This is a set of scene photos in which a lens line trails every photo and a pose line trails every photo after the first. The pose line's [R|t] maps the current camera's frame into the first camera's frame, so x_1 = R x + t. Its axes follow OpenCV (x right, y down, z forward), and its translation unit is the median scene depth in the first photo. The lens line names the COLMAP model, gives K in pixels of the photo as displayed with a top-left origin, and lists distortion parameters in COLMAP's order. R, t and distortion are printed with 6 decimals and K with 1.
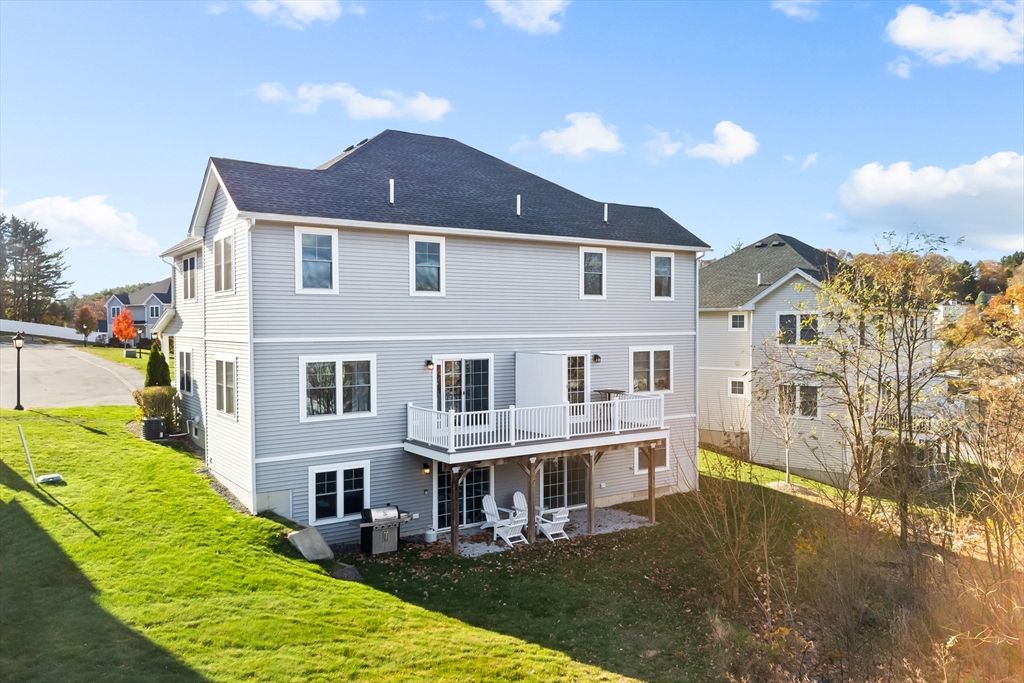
lens RADIAL K [[749.3, 0, 512.0], [0, 749.3, 341.5], [0, 0, 1]] dist [0.027185, -0.005711]
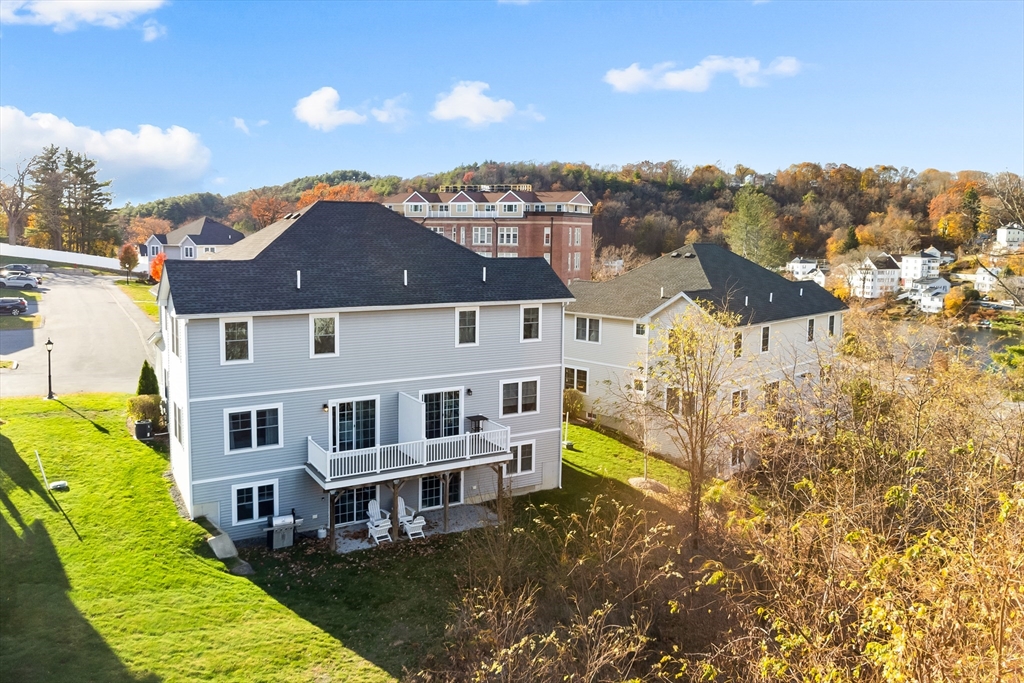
lens RADIAL K [[759.4, 0, 511.4], [0, 759.4, 301.3], [0, 0, 1]] dist [0.005337, 0.006953]
pose [[0.997857, 0.021483, -0.061809, 0.332656], [-0.017511, 0.997790, 0.064102, -0.276924], [0.063049, -0.062882, 0.996027, -0.368310]]
